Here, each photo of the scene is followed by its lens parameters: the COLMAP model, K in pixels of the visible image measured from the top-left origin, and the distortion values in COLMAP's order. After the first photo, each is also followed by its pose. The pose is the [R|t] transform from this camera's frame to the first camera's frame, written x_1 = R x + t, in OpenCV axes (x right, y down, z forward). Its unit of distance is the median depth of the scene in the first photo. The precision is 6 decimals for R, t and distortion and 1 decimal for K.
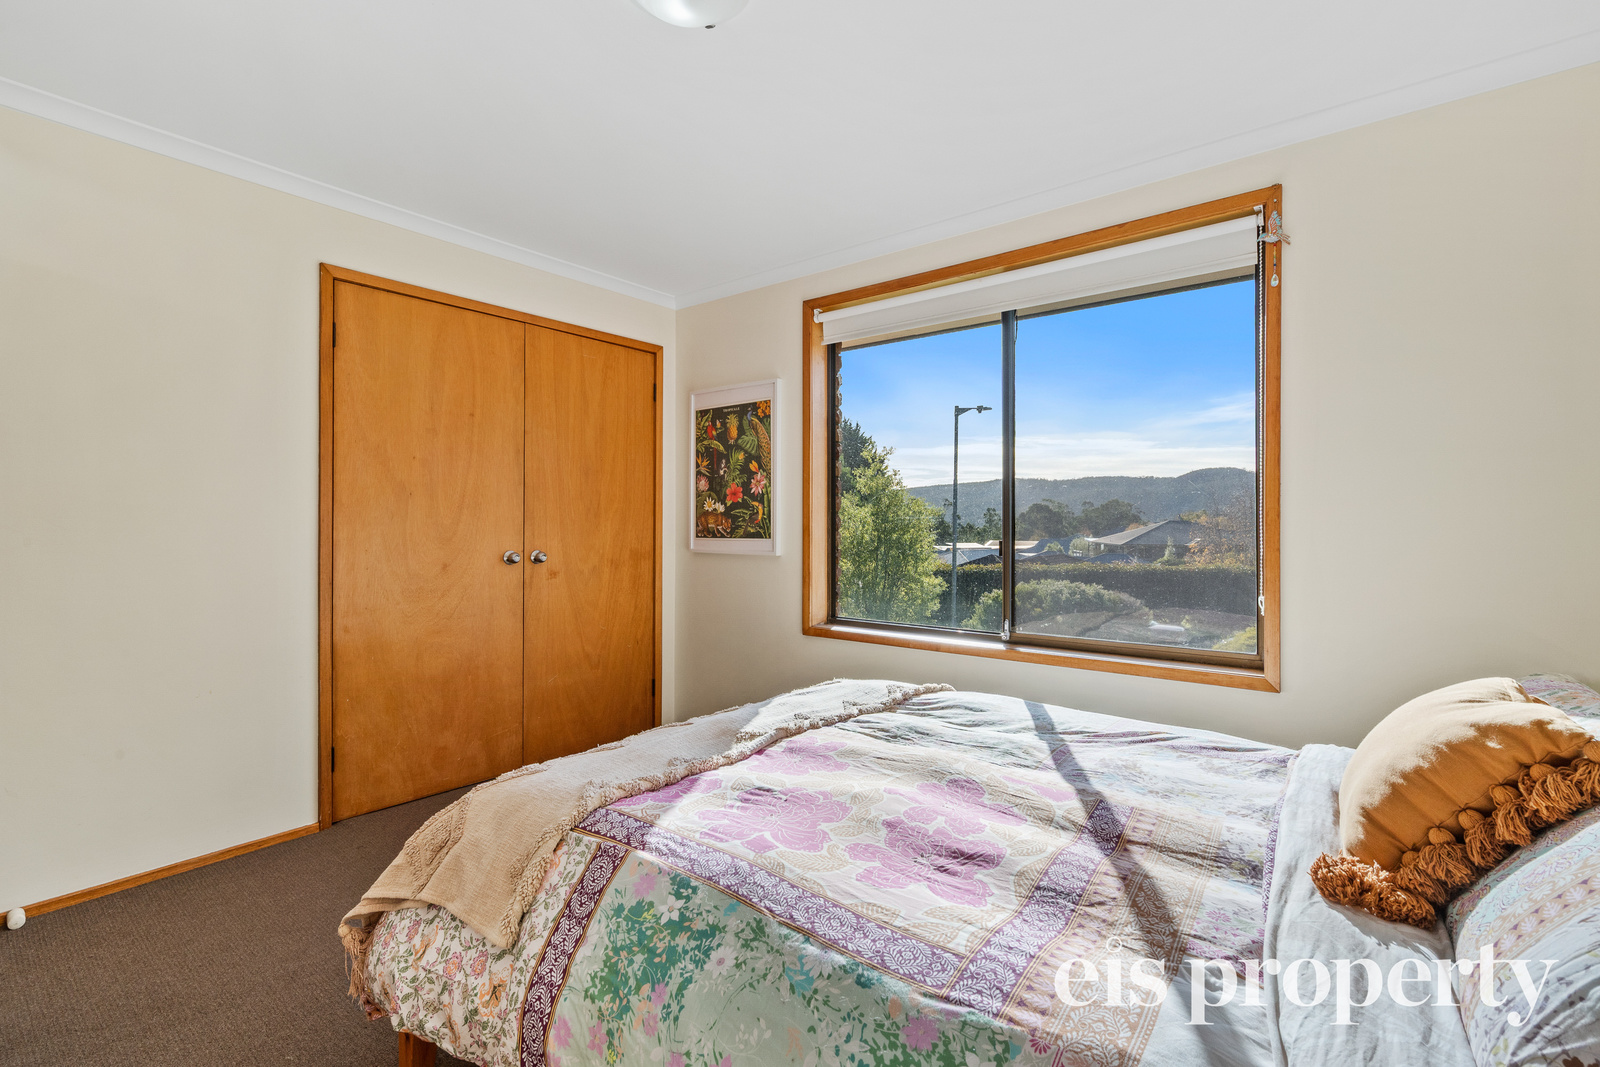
lens RADIAL K [[711.0, 0, 797.1], [0, 711.0, 521.9], [0, 0, 1]] dist [0.001951, -0.000082]
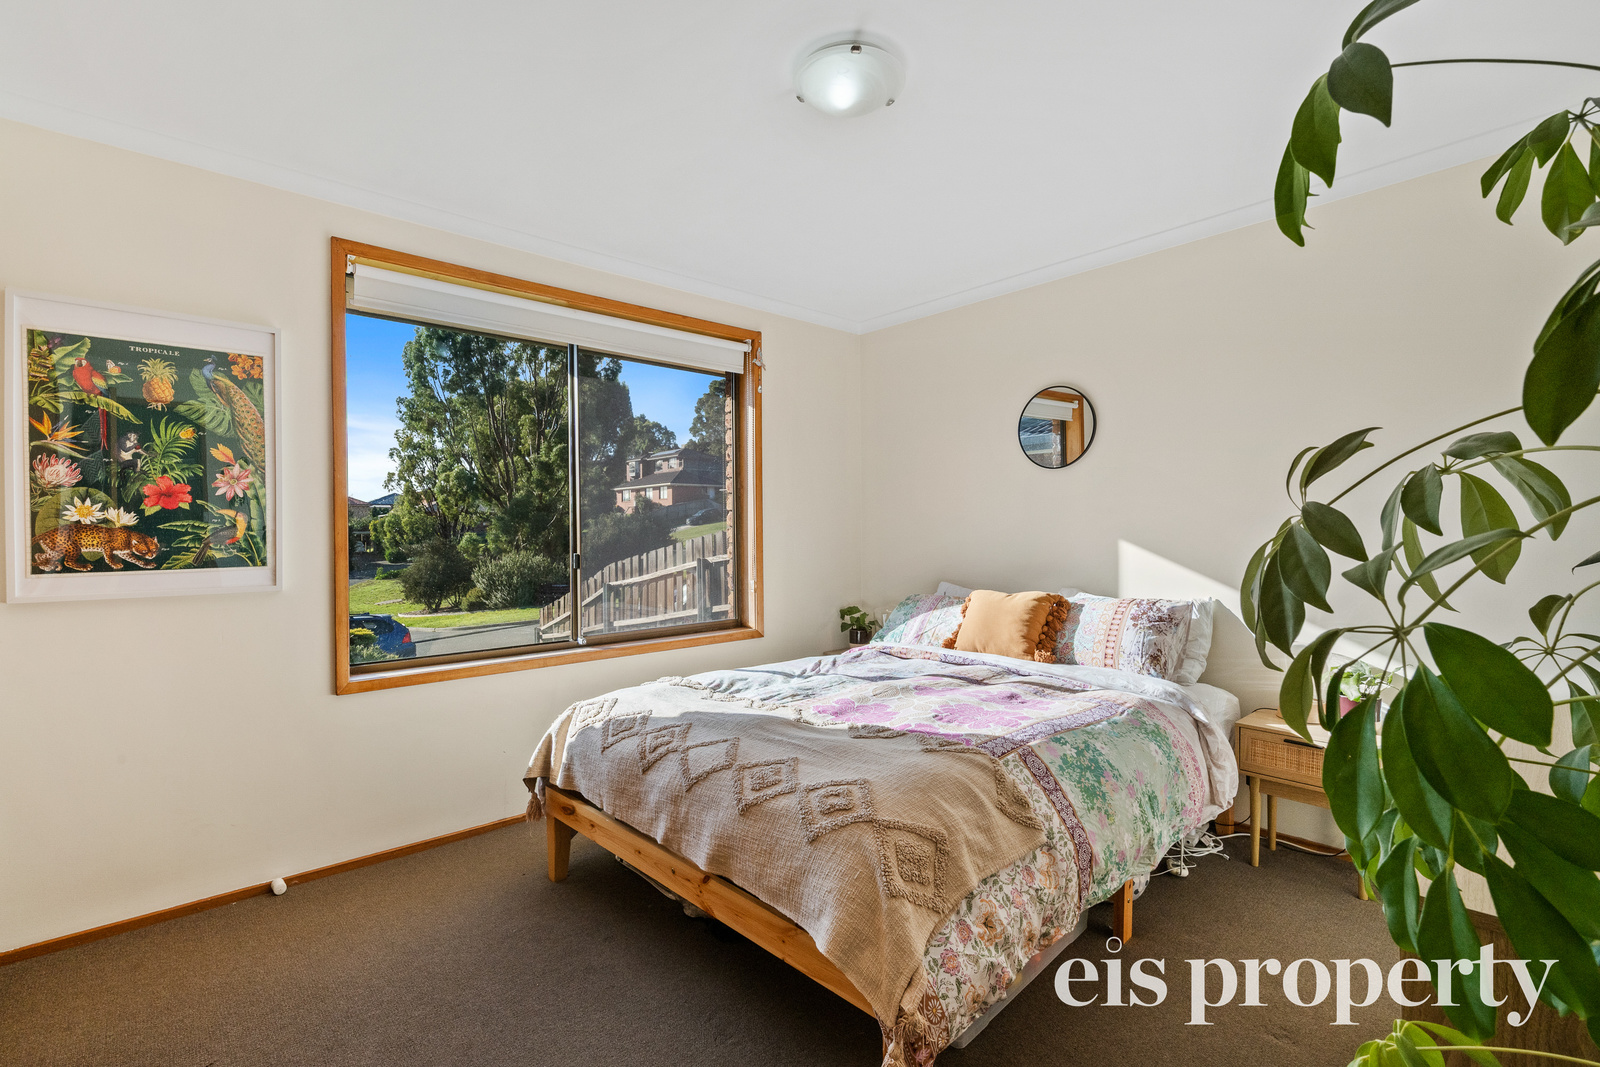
lens RADIAL K [[711.0, 0, 797.1], [0, 711.0, 521.9], [0, 0, 1]] dist [0.001951, -0.000082]
pose [[0.179732, 0.007774, 0.983685, -0.594543], [0.009025, 0.999914, -0.009551, -0.006462], [-0.983674, 0.010595, 0.179646, 0.386098]]
